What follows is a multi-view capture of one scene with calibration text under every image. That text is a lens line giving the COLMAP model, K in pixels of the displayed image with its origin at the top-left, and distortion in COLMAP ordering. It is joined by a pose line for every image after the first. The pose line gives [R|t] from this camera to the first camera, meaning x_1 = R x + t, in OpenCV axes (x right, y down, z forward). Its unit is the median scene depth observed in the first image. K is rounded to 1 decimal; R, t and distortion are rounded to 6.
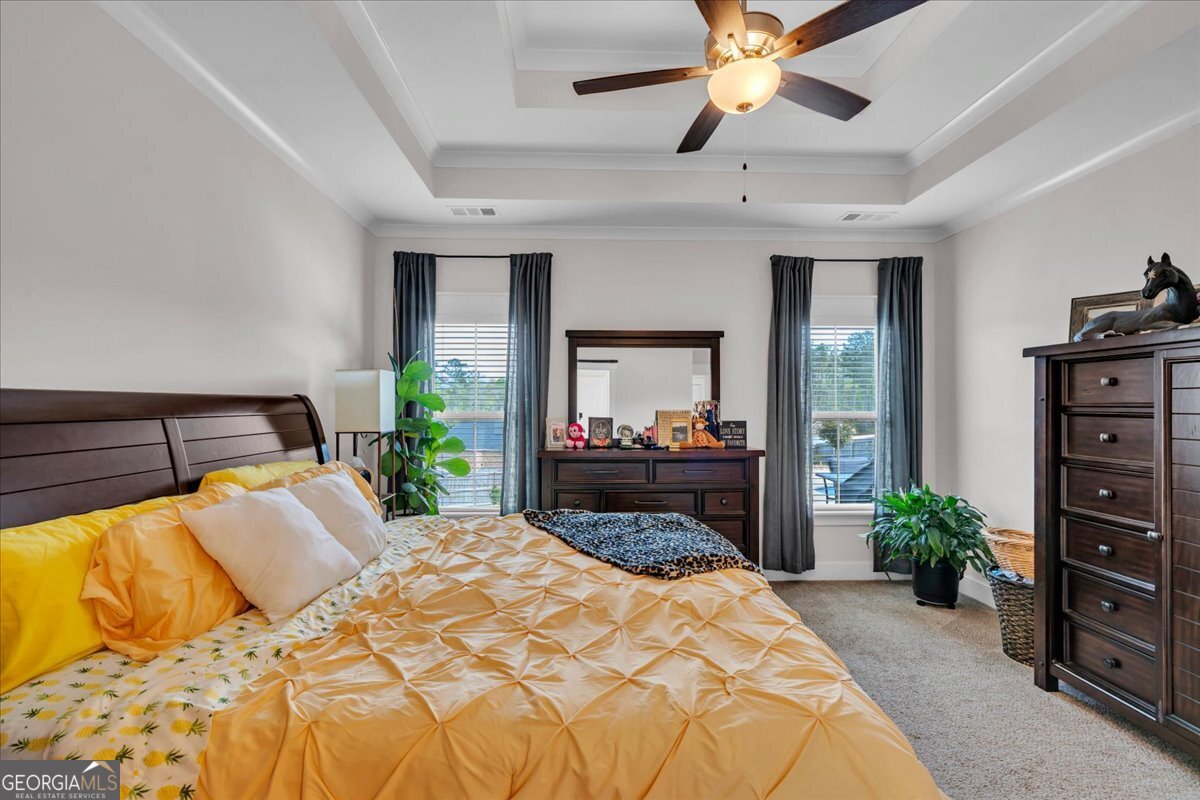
lens RADIAL K [[533.5, 0, 600.0], [0, 533.5, 400.0], [0, 0, 1]] dist [-0.013186, 0.000044]
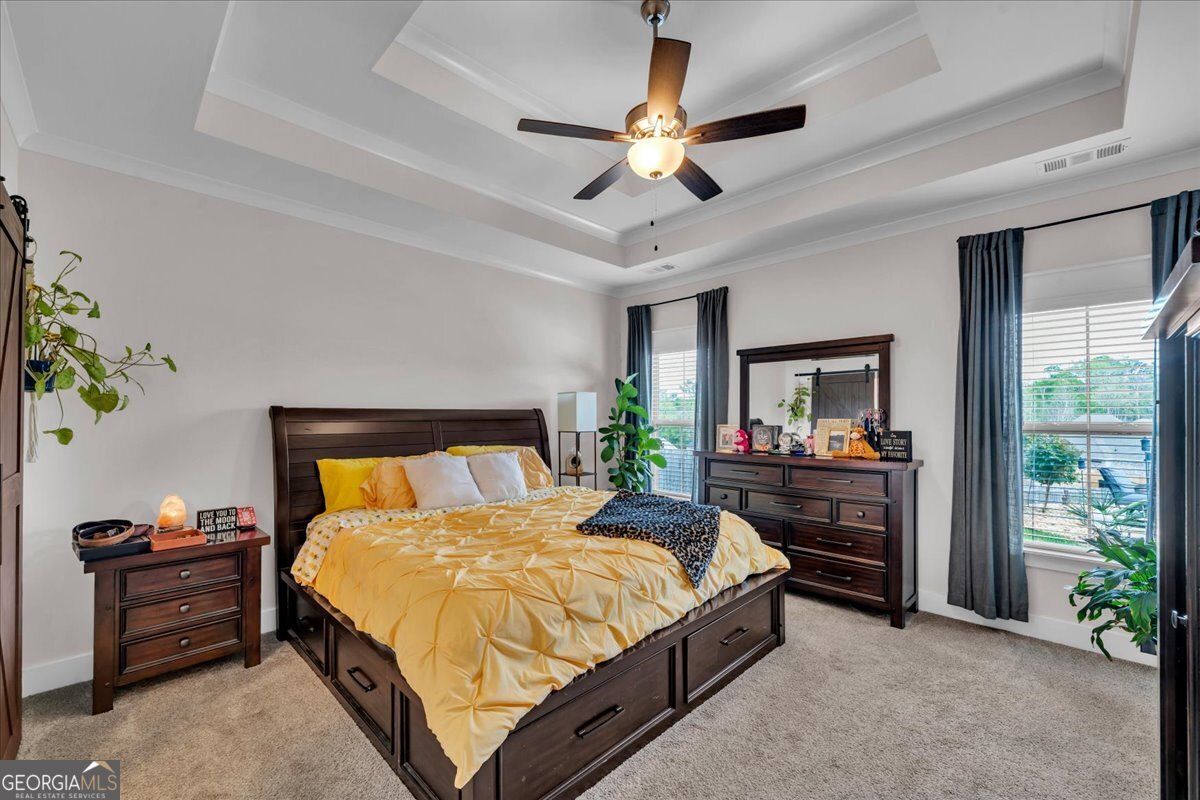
lens RADIAL K [[490.6, 0, 601.0], [0, 490.6, 409.8], [0, 0, 1]] dist [0.000431, 0.000127]
pose [[0.684171, -0.008313, -0.729274, 0.521360], [0.013979, 0.999901, 0.001717, -0.006429], [0.729188, -0.011369, 0.684219, 0.044601]]
